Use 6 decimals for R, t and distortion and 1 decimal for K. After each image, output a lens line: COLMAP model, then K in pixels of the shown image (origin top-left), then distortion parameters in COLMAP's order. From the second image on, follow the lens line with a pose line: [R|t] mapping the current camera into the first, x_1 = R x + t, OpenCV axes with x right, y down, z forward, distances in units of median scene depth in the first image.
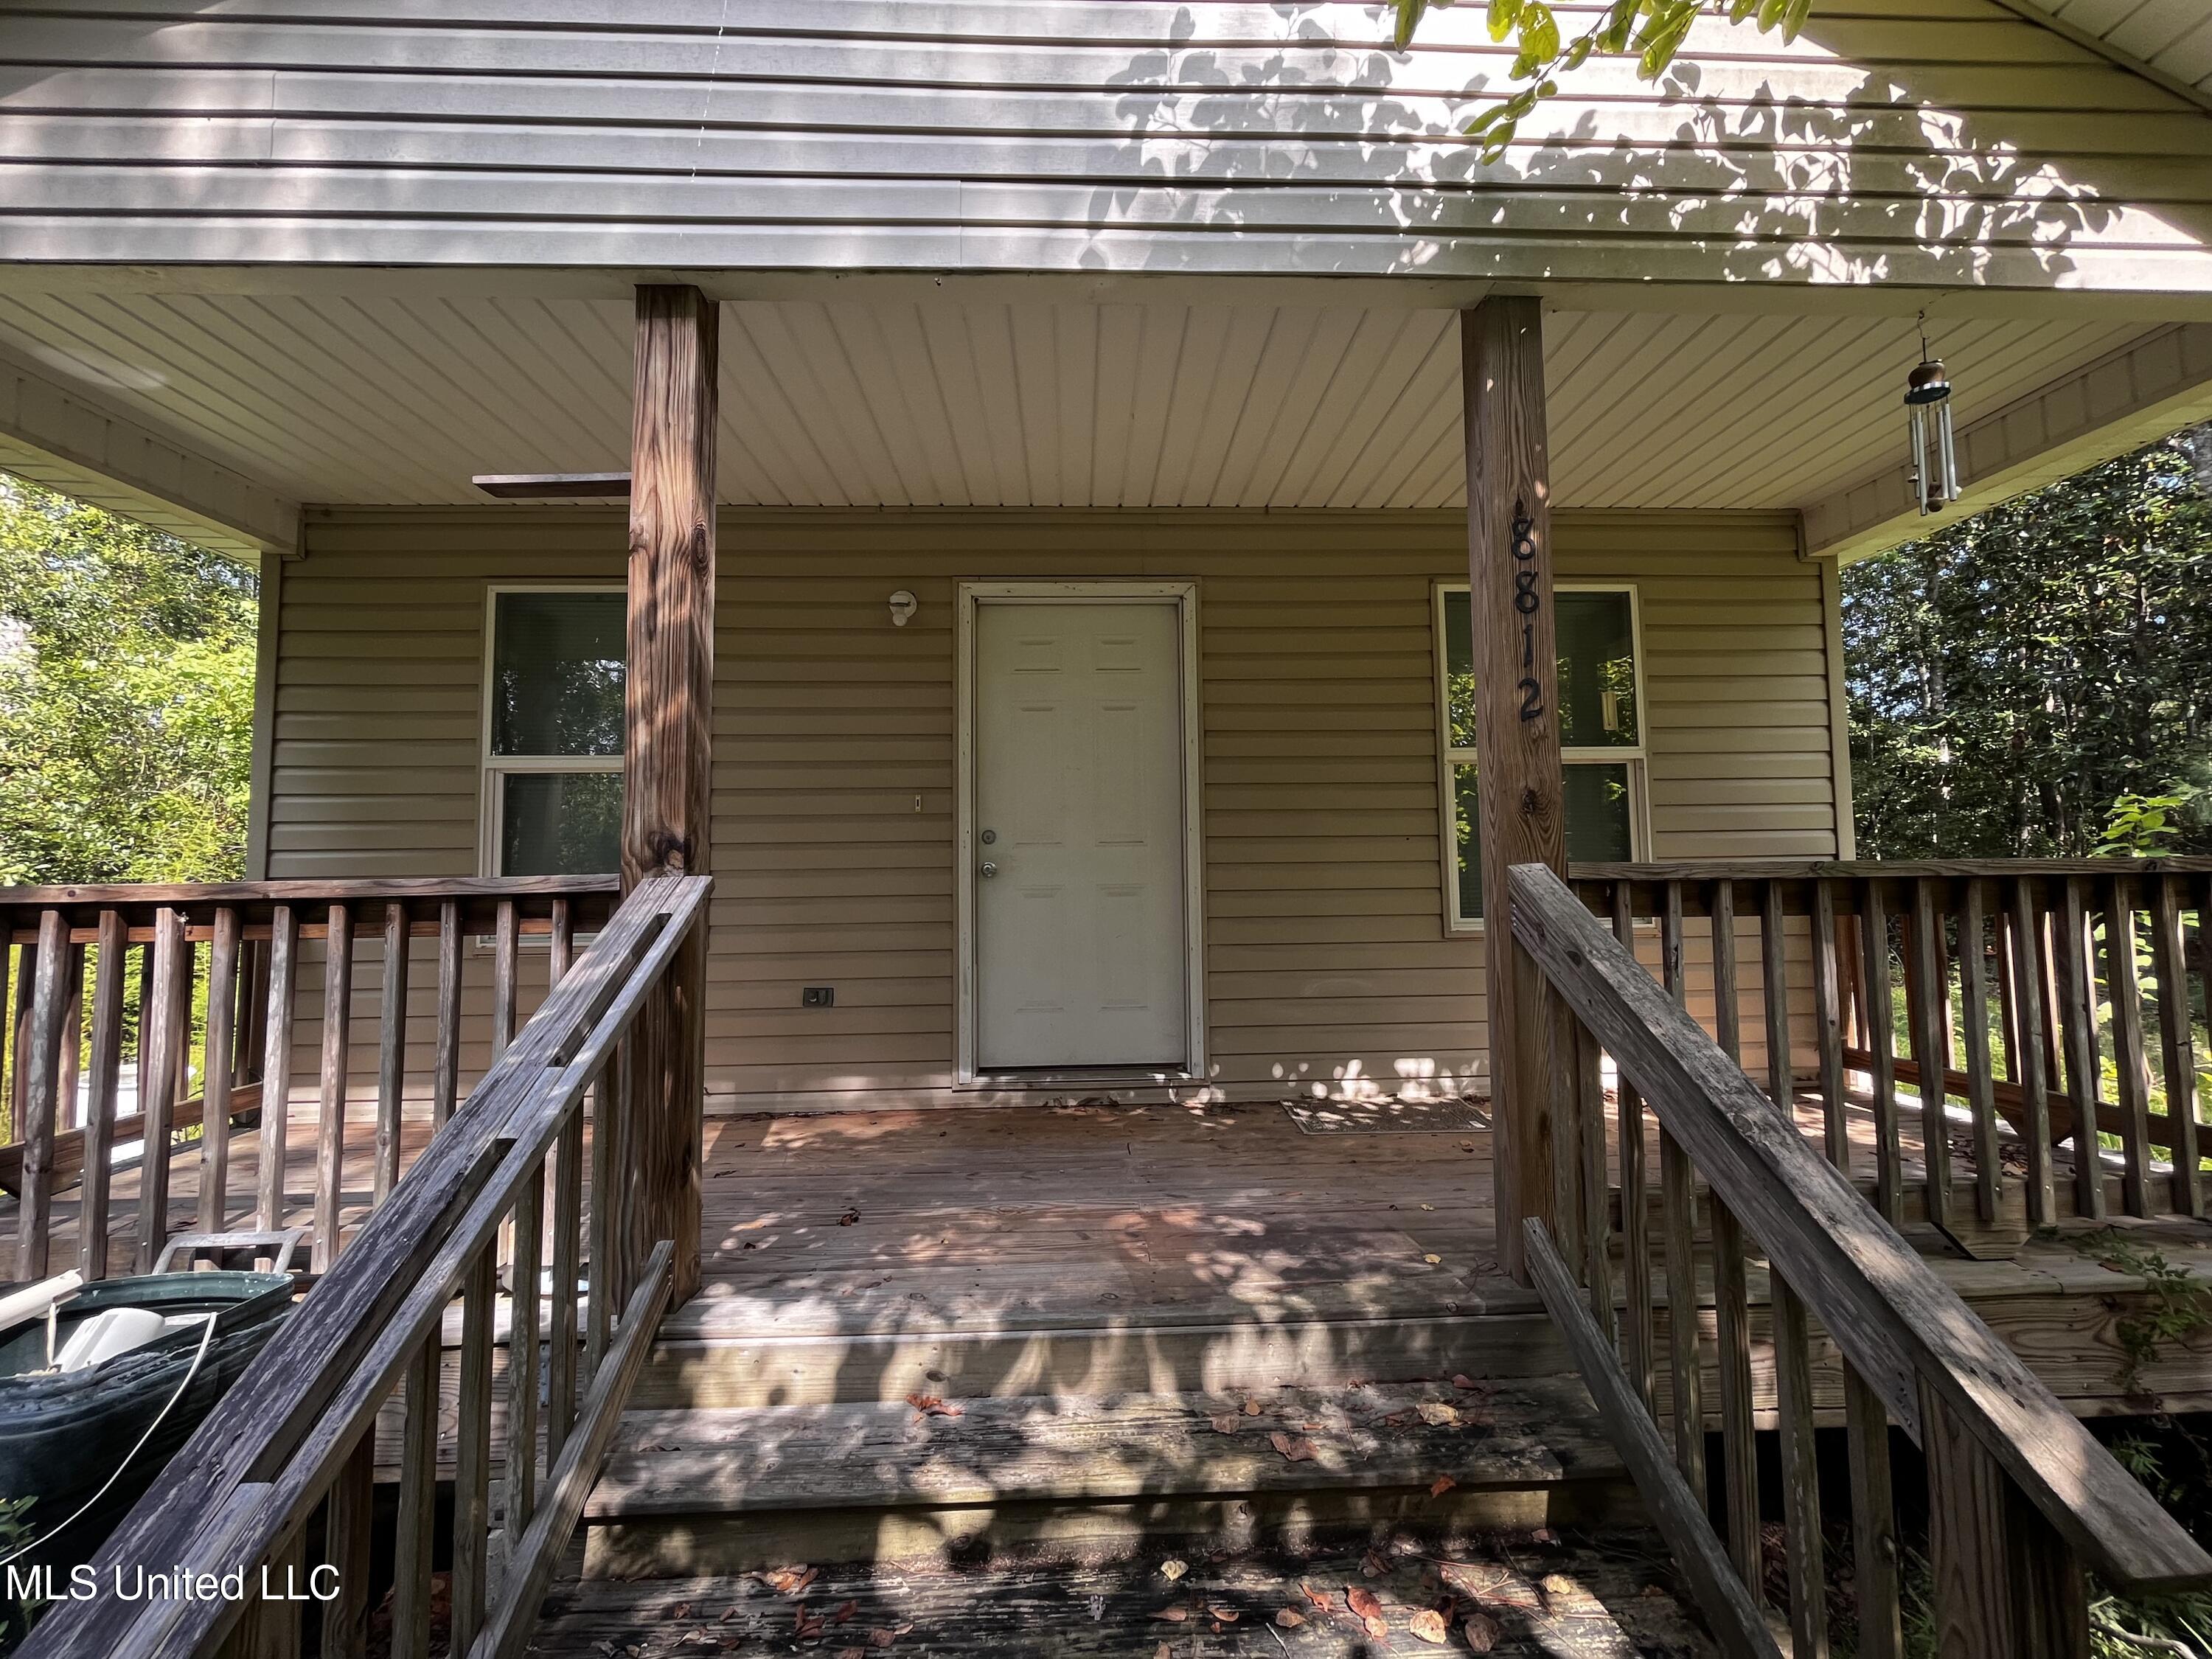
lens RADIAL K [[896.5, 0, 1106.2], [0, 896.5, 816.9], [0, 0, 1]] dist [-0.004504, 0.000763]
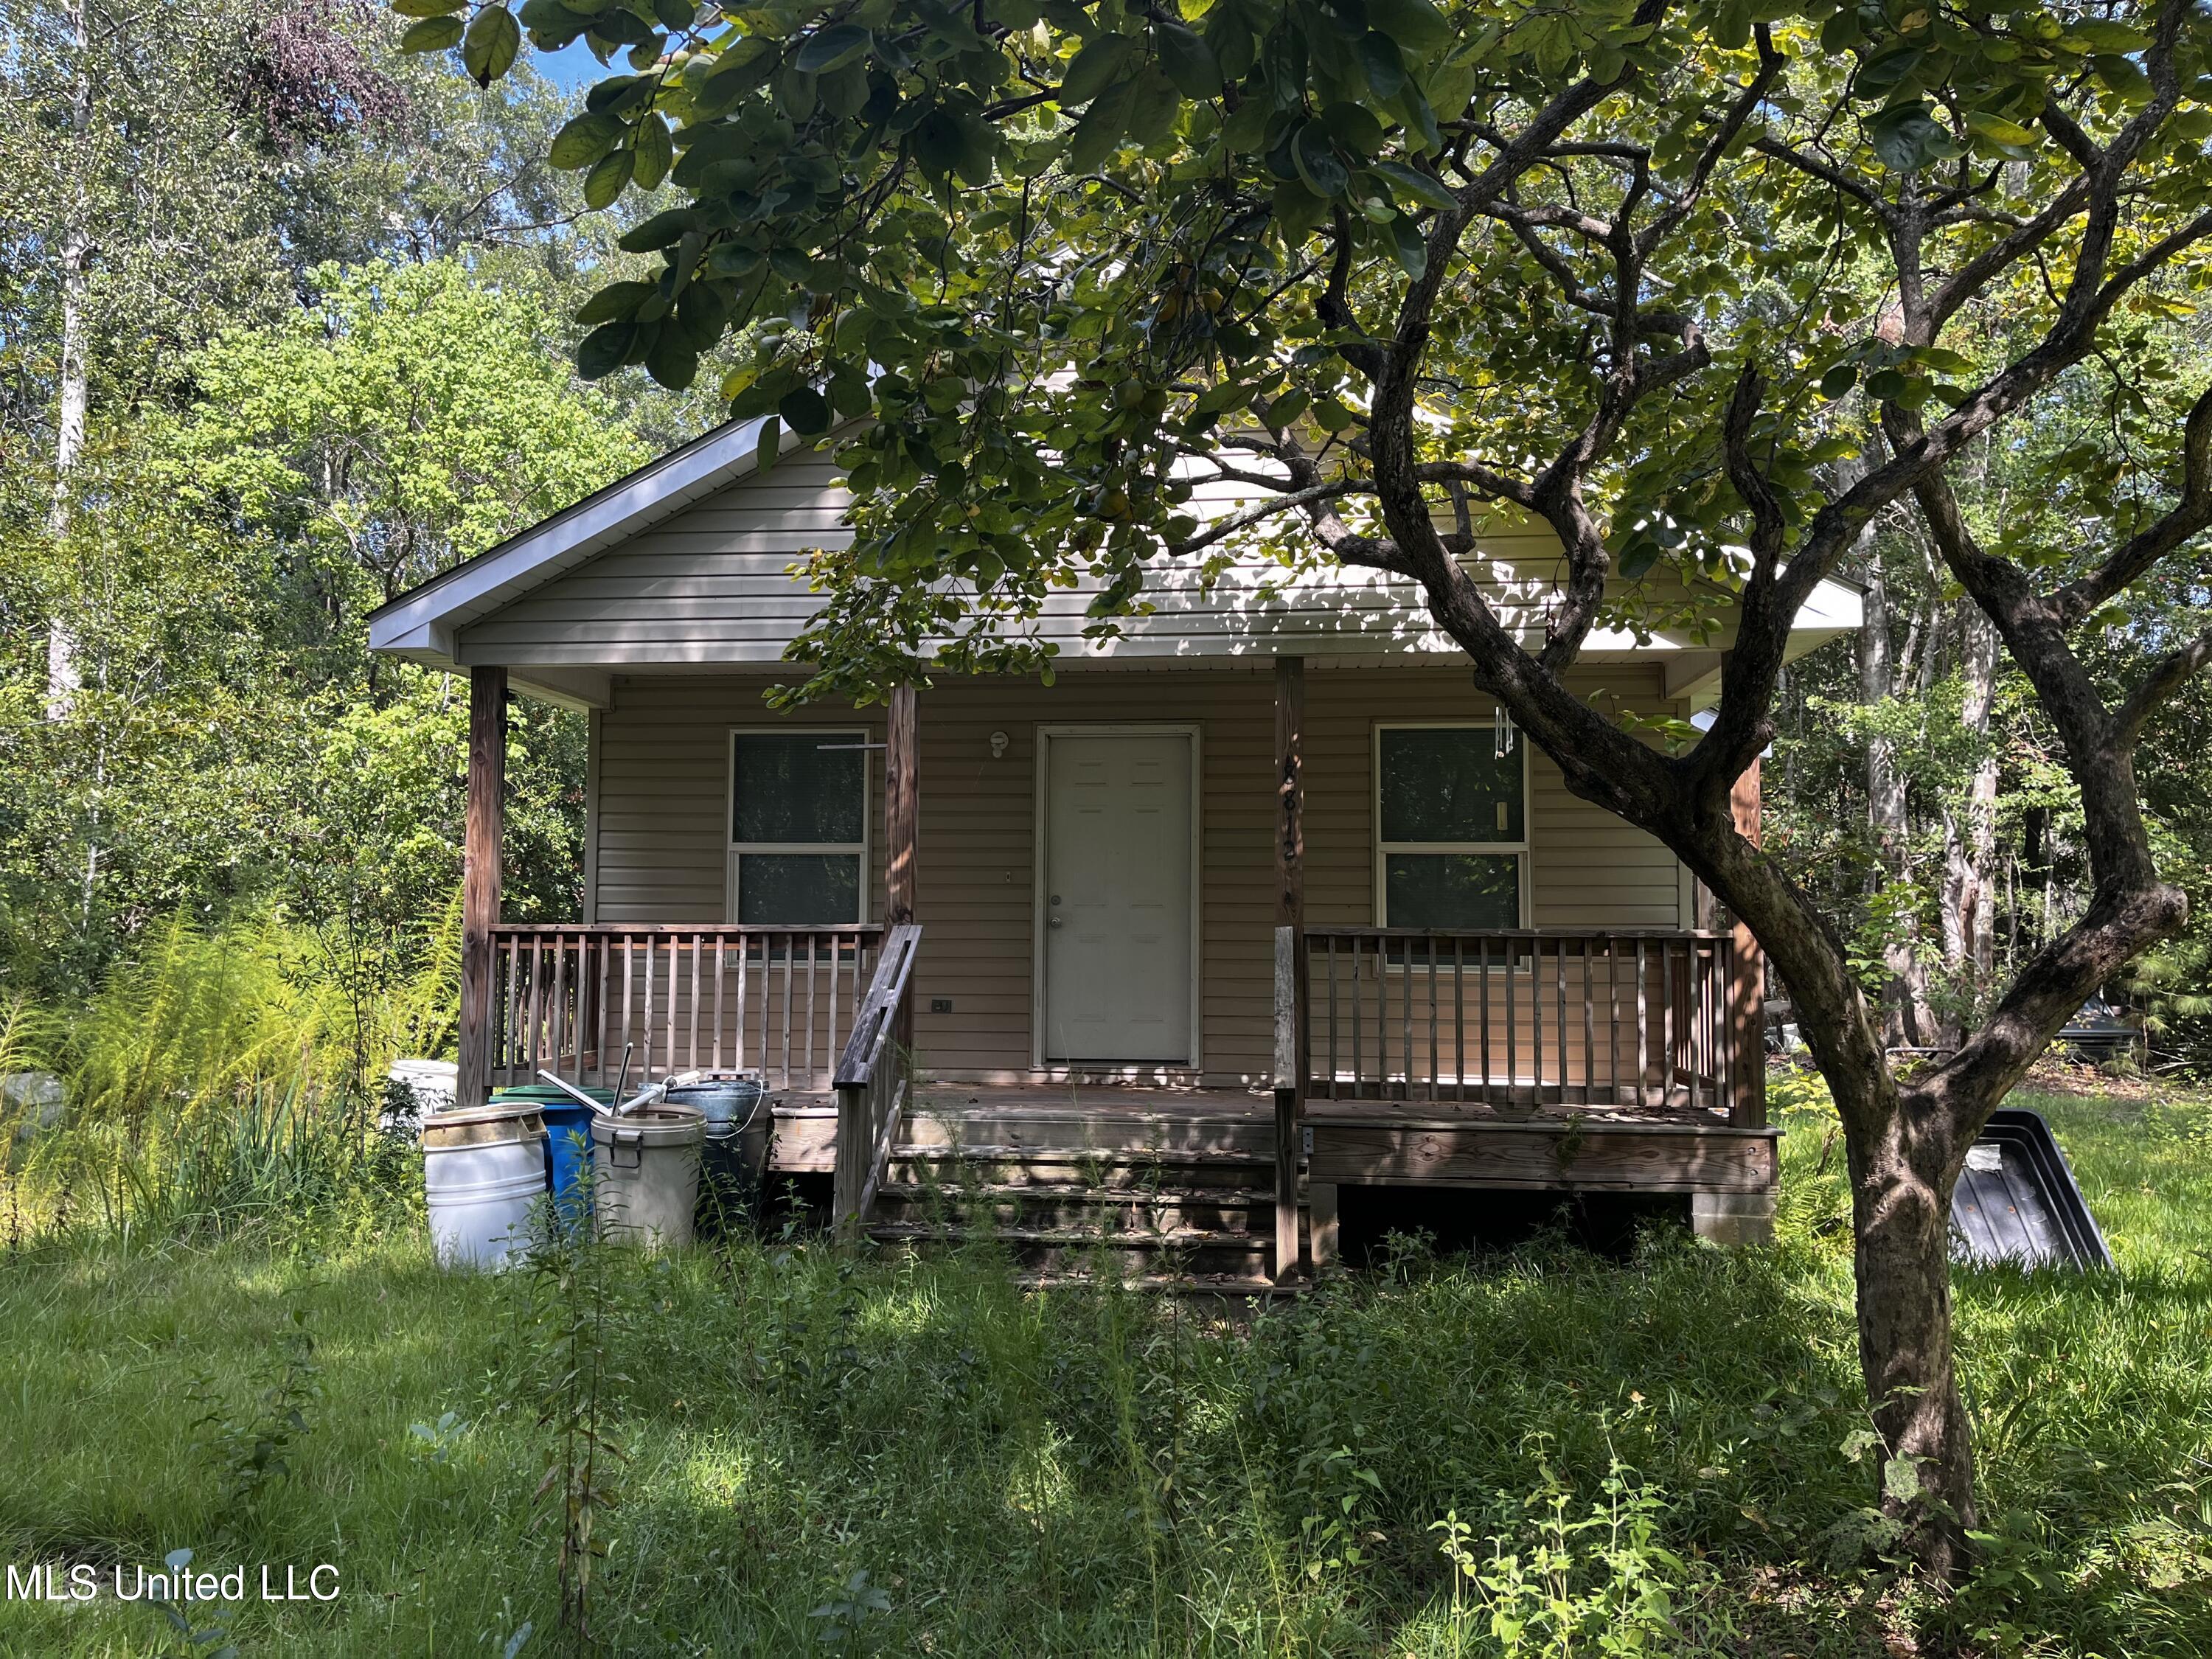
lens RADIAL K [[1677.0, 0, 1104.9], [0, 1677.0, 827.1], [0, 0, 1]] dist [0.008935, 0.000256]
pose [[0.989842, 0.010441, -0.141789, 0.347554], [-0.009532, 0.999929, 0.007092, -0.121766], [0.141853, -0.005669, 0.989872, -1.757159]]
